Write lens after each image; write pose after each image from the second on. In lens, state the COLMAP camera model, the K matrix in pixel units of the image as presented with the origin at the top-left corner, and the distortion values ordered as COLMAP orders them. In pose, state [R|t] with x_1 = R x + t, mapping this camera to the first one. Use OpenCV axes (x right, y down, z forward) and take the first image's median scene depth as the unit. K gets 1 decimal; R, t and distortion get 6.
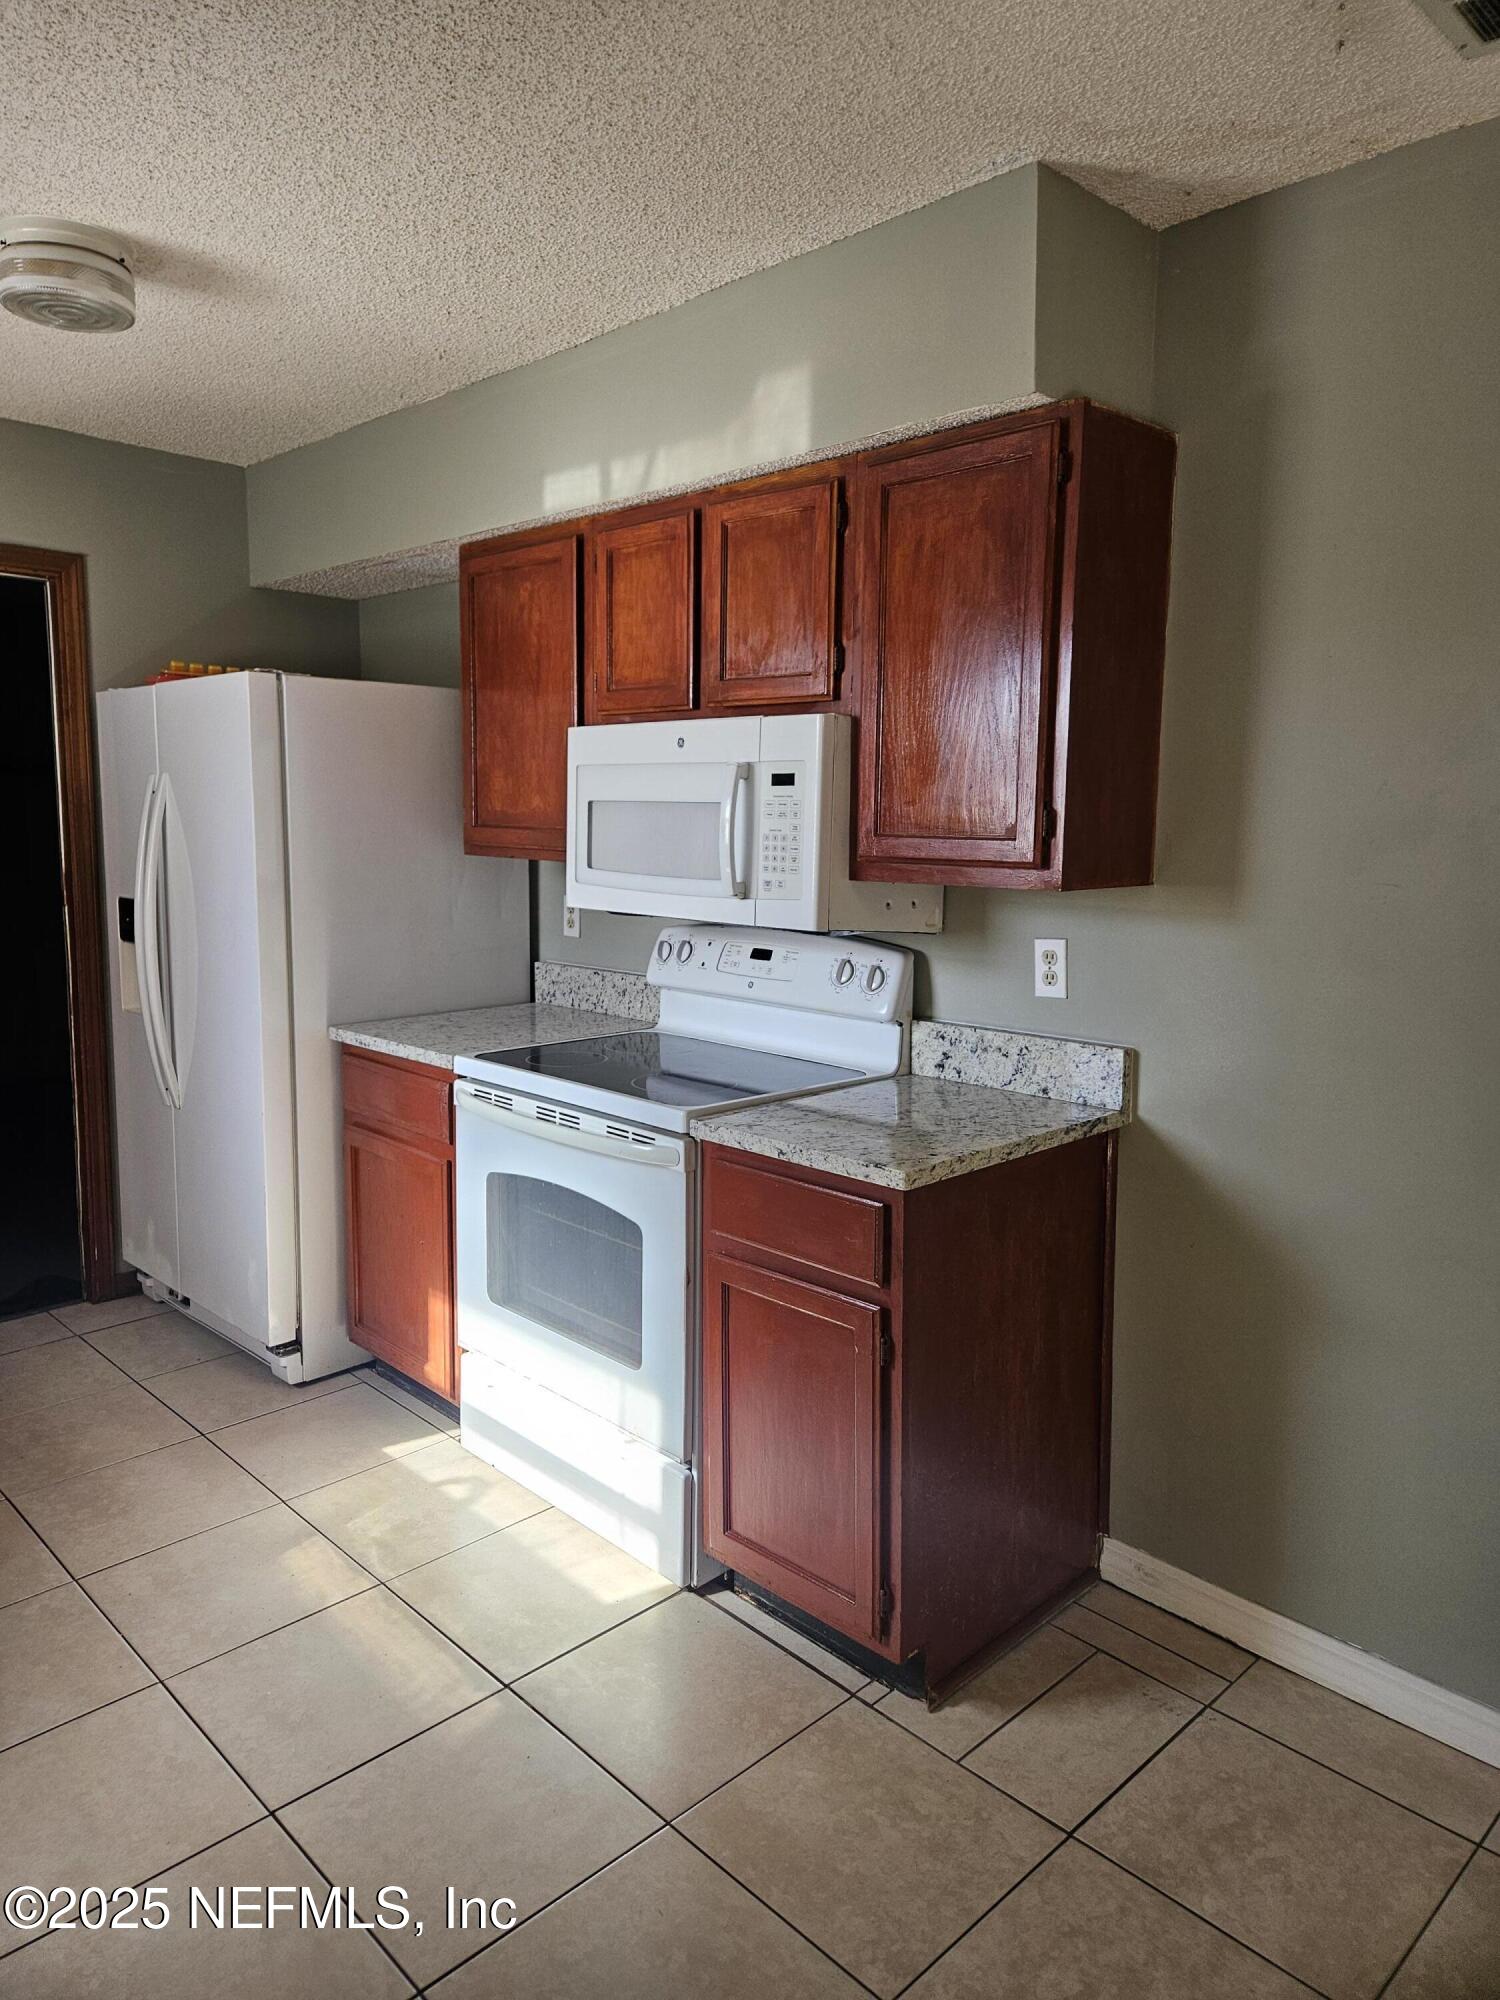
lens RADIAL K [[1349.1, 0, 752.7], [0, 1349.1, 965.5], [0, 0, 1]] dist [0.086185, -0.076519]
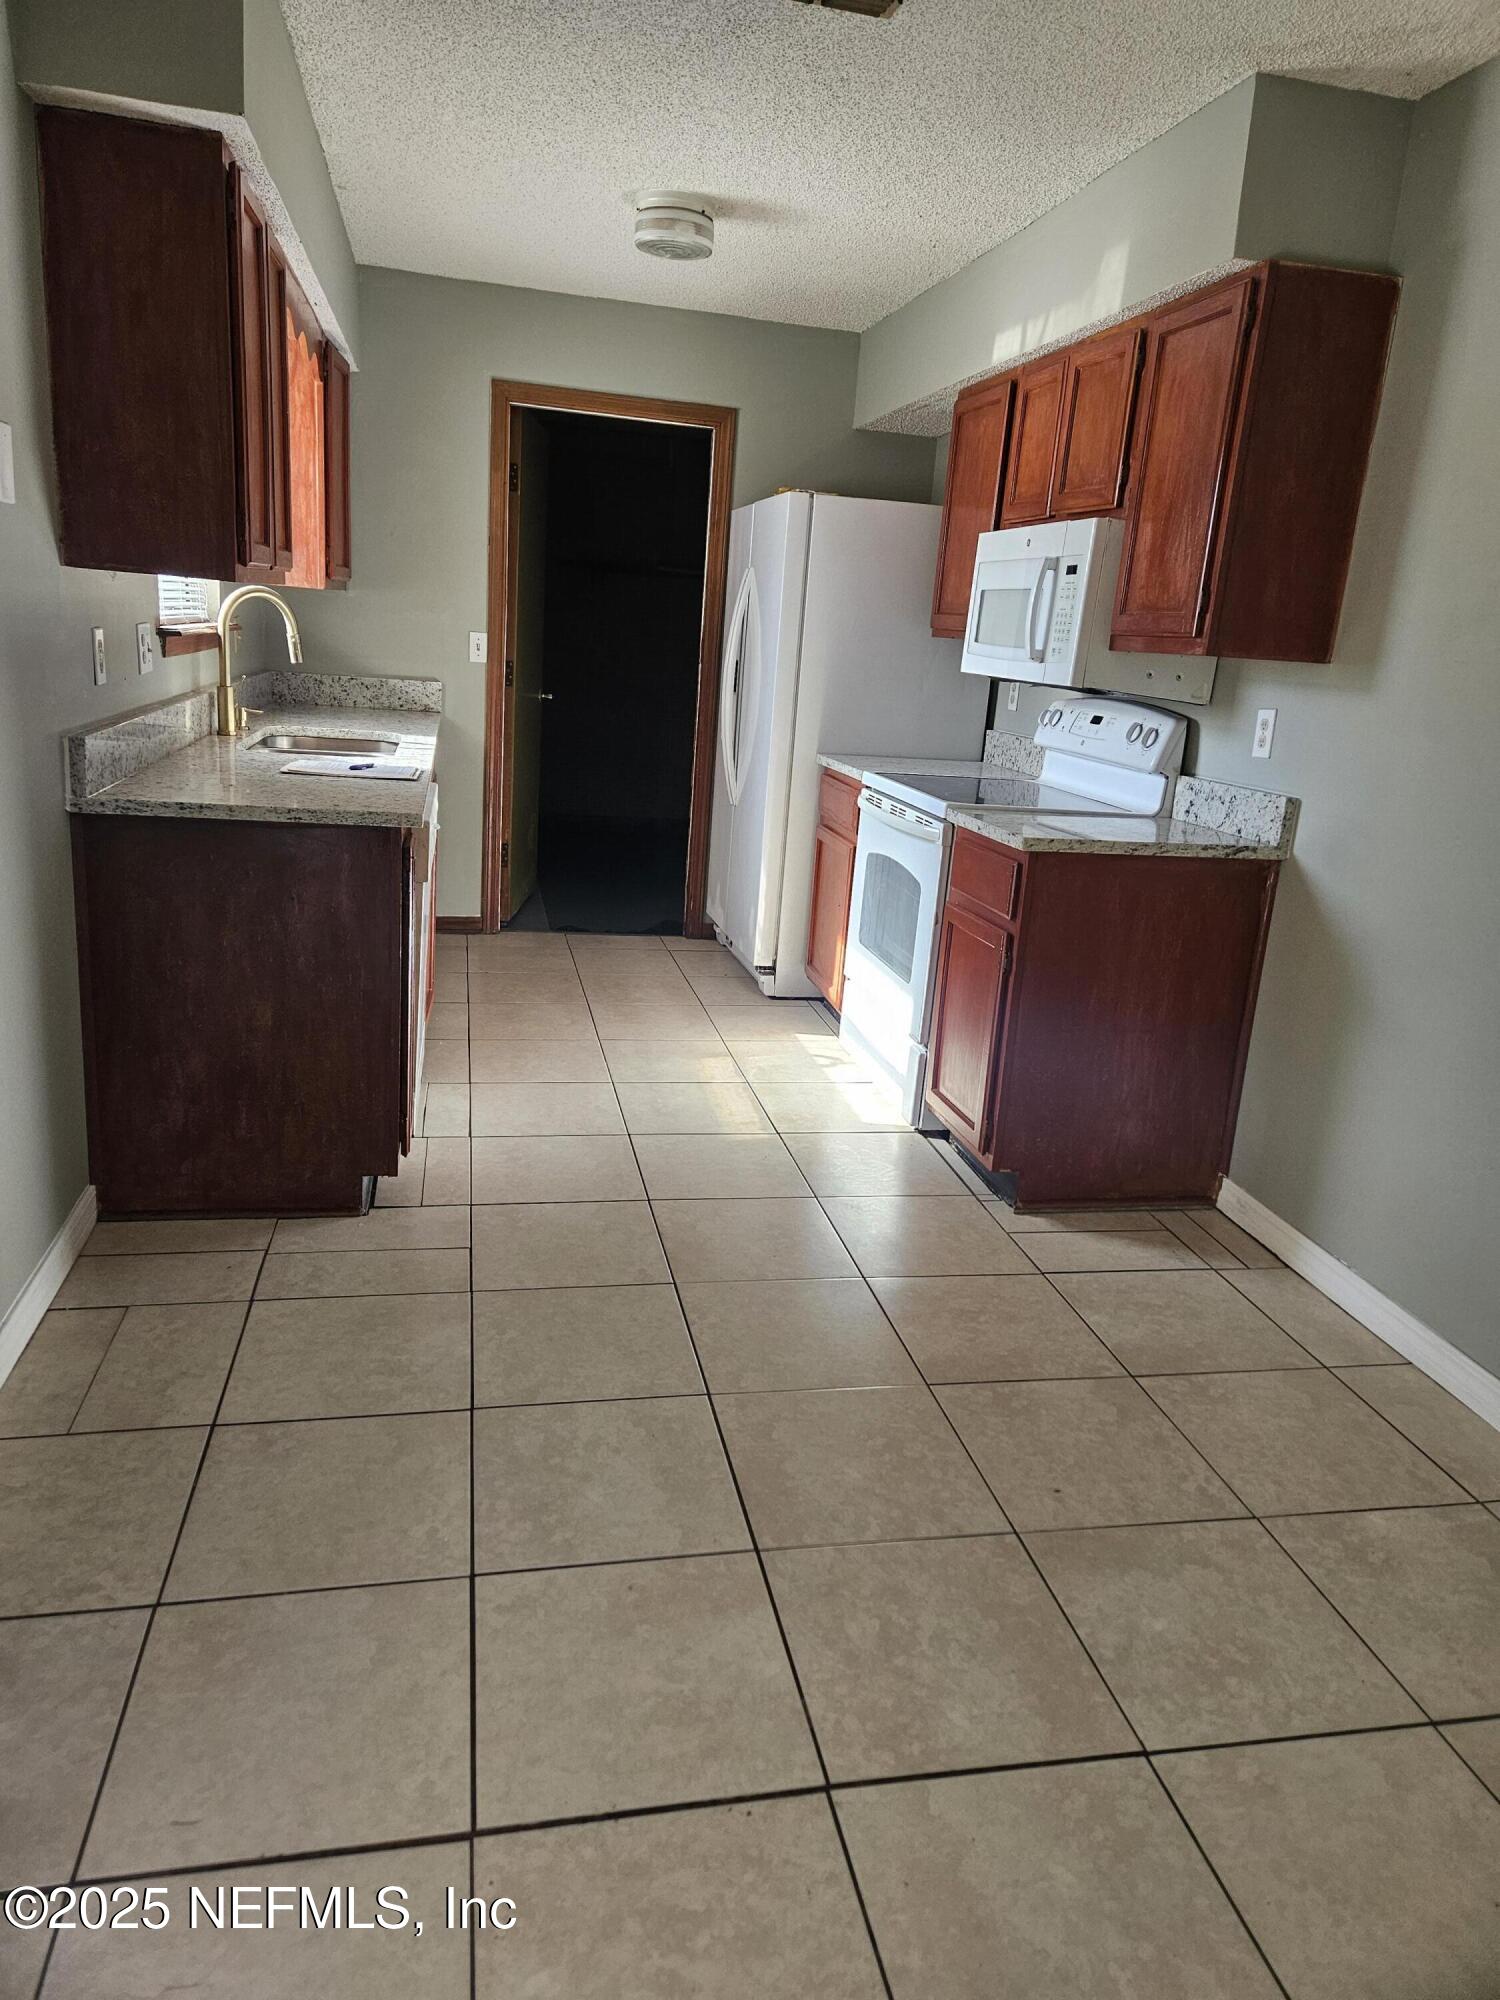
lens RADIAL K [[1349.1, 0, 752.7], [0, 1349.1, 965.5], [0, 0, 1]] dist [0.086185, -0.076519]
pose [[0.845657, 0.178942, -0.502836, 0.487886], [-0.123650, 0.982175, 0.141571, 0.090838], [0.519206, -0.057545, 0.852709, -0.320042]]
